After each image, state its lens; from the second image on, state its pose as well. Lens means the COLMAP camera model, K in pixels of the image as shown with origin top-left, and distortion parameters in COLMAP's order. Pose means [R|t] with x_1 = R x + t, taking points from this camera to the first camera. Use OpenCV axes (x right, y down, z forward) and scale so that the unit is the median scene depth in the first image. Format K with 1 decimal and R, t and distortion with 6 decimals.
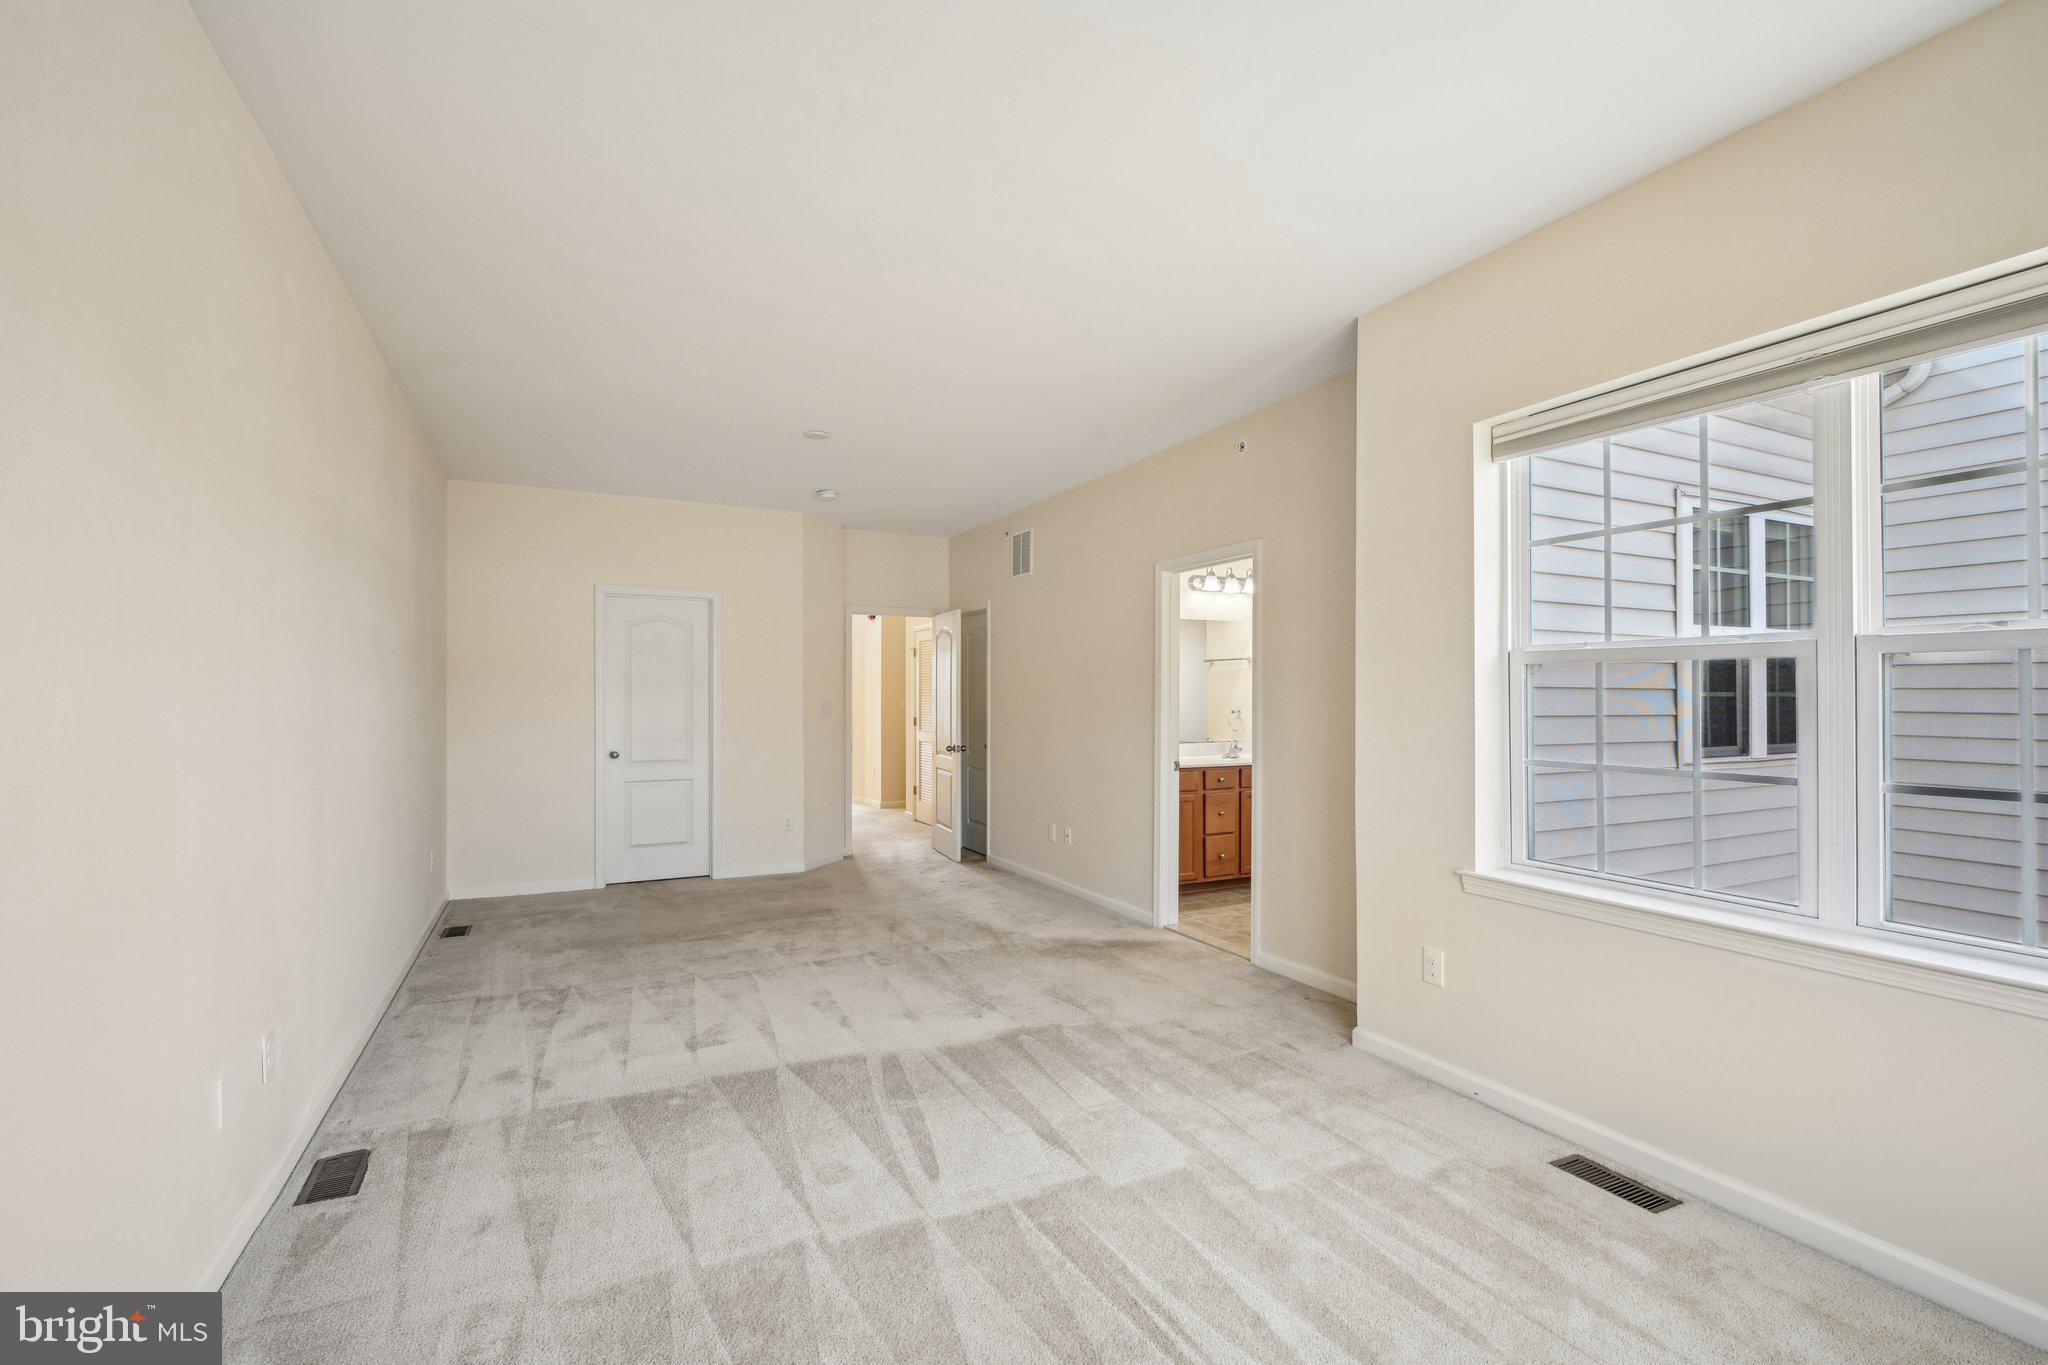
lens RADIAL K [[919.4, 0, 1028.3], [0, 919.4, 701.8], [0, 0, 1]] dist [-0.006384, -0.000074]
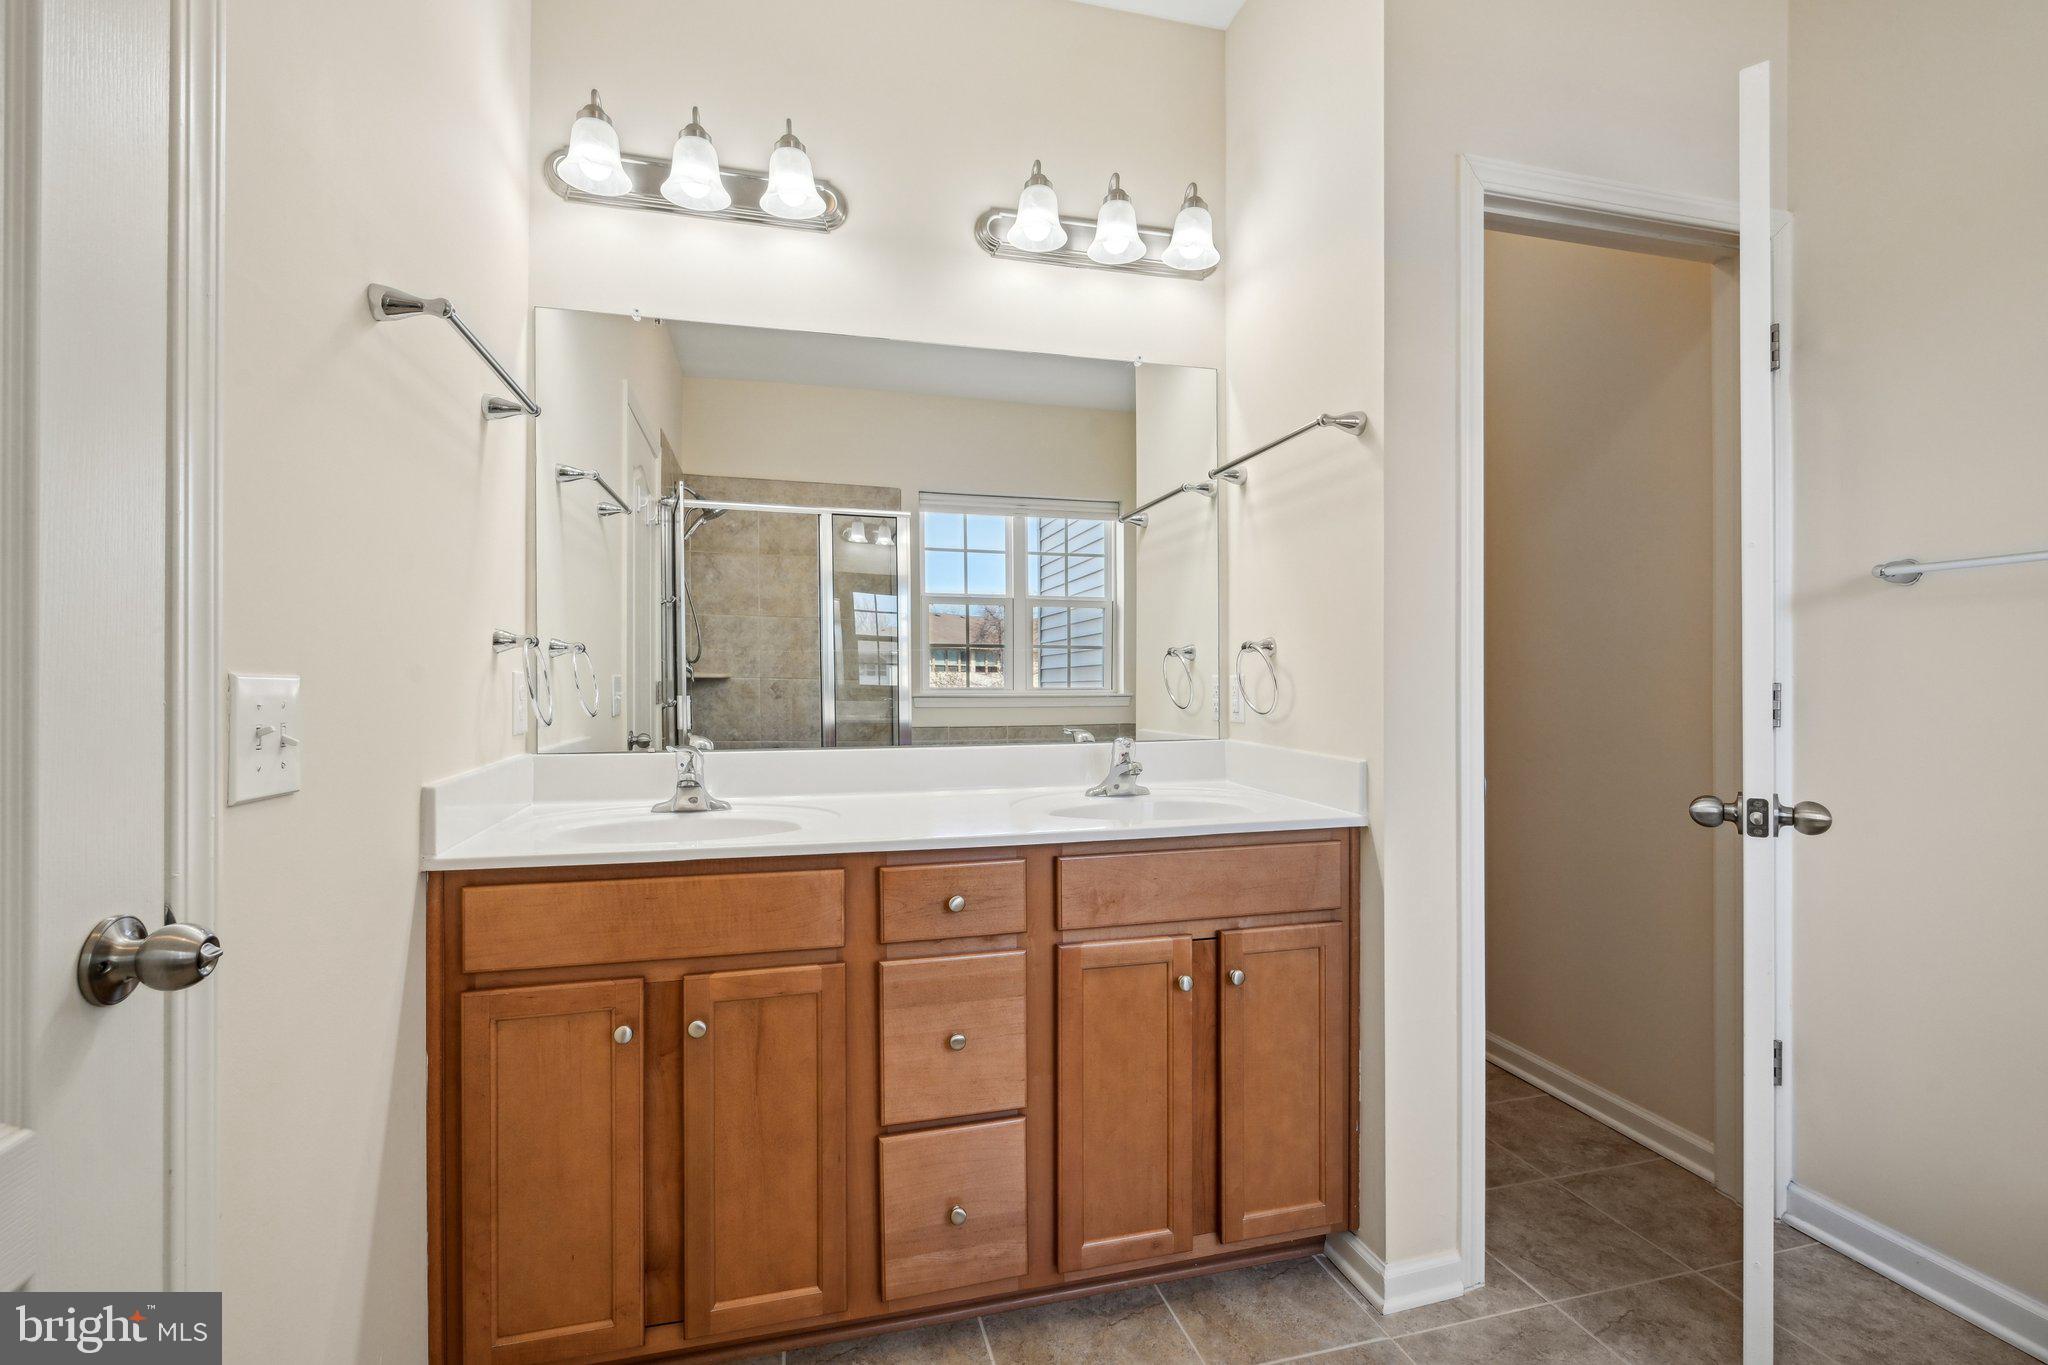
lens RADIAL K [[919.4, 0, 1028.3], [0, 919.4, 701.8], [0, 0, 1]] dist [-0.006384, -0.000074]
pose [[0.980116, -0.002357, -0.198411, 0.280594], [0.003458, 0.999980, 0.005204, 0.028976], [0.198395, -0.005786, 0.980105, 0.767190]]
